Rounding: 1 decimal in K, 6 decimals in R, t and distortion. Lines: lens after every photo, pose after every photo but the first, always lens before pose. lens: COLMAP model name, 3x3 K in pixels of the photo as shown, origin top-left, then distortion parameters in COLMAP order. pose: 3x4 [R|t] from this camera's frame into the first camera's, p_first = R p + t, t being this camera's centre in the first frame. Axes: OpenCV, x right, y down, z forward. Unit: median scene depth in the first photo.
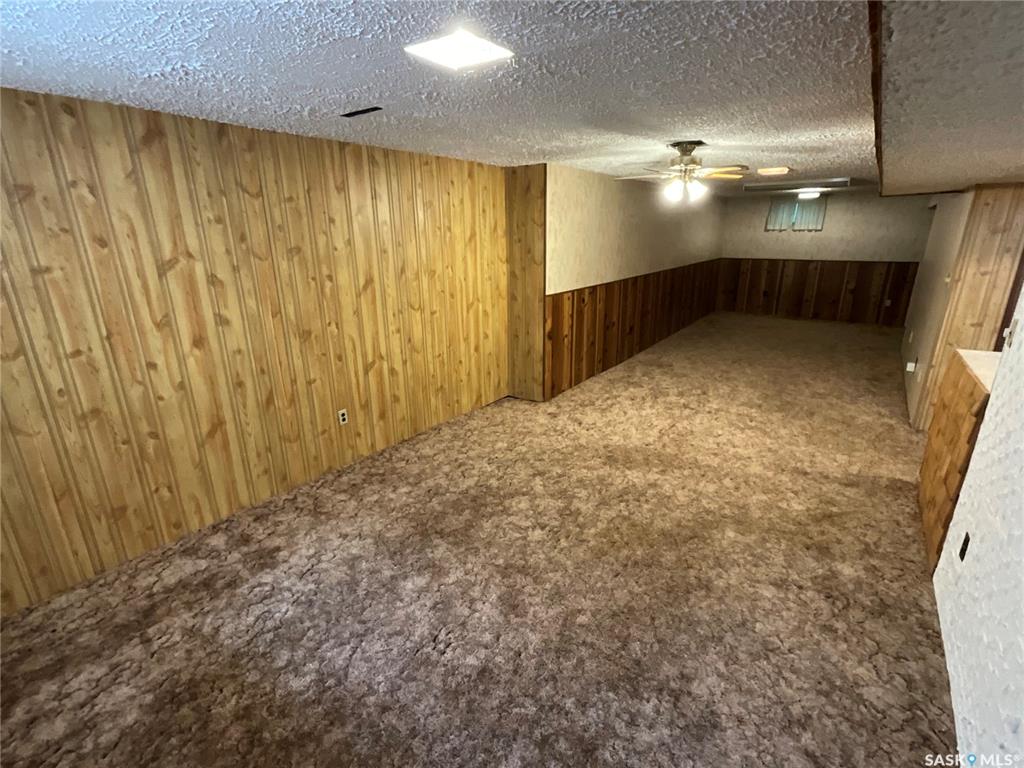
lens RADIAL K [[492.8, 0, 512.7], [0, 492.8, 384.5], [0, 0, 1]] dist [0.002809, 0.002224]
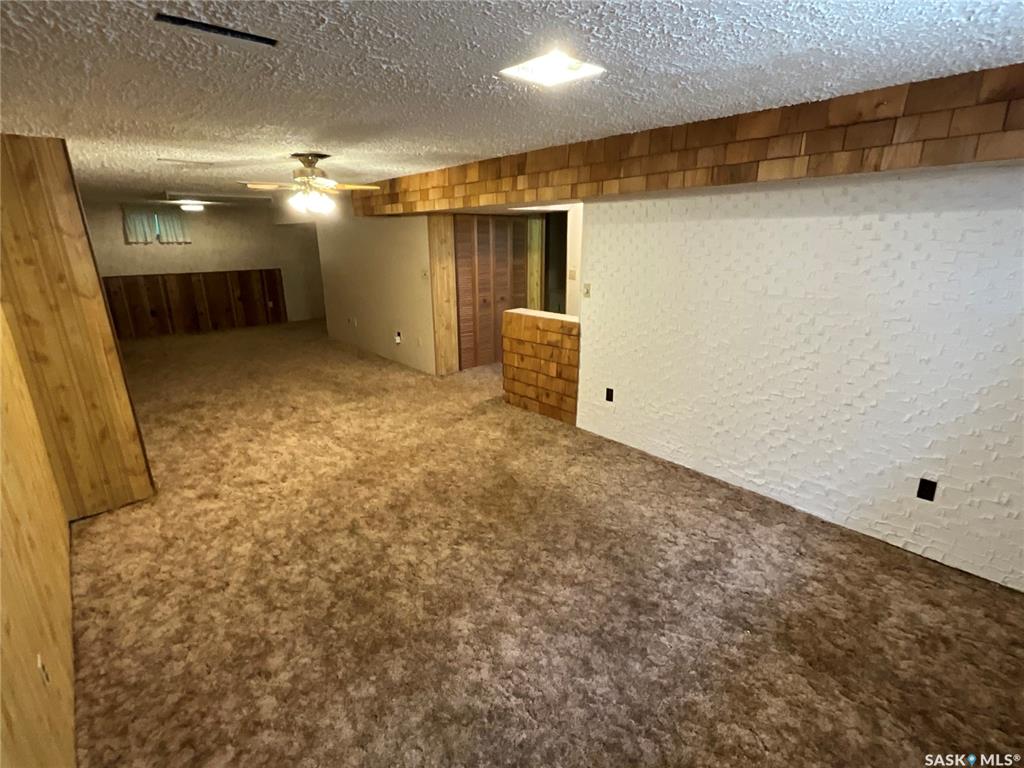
lens RADIAL K [[492.8, 0, 511.1], [0, 492.8, 388.9], [0, 0, 1]] dist [0.002809, 0.002224]
pose [[0.220154, -0.284632, 0.933015, -0.489020], [0.298956, 0.930142, 0.213214, -0.114230], [-0.928524, 0.231991, 0.289867, 0.358855]]
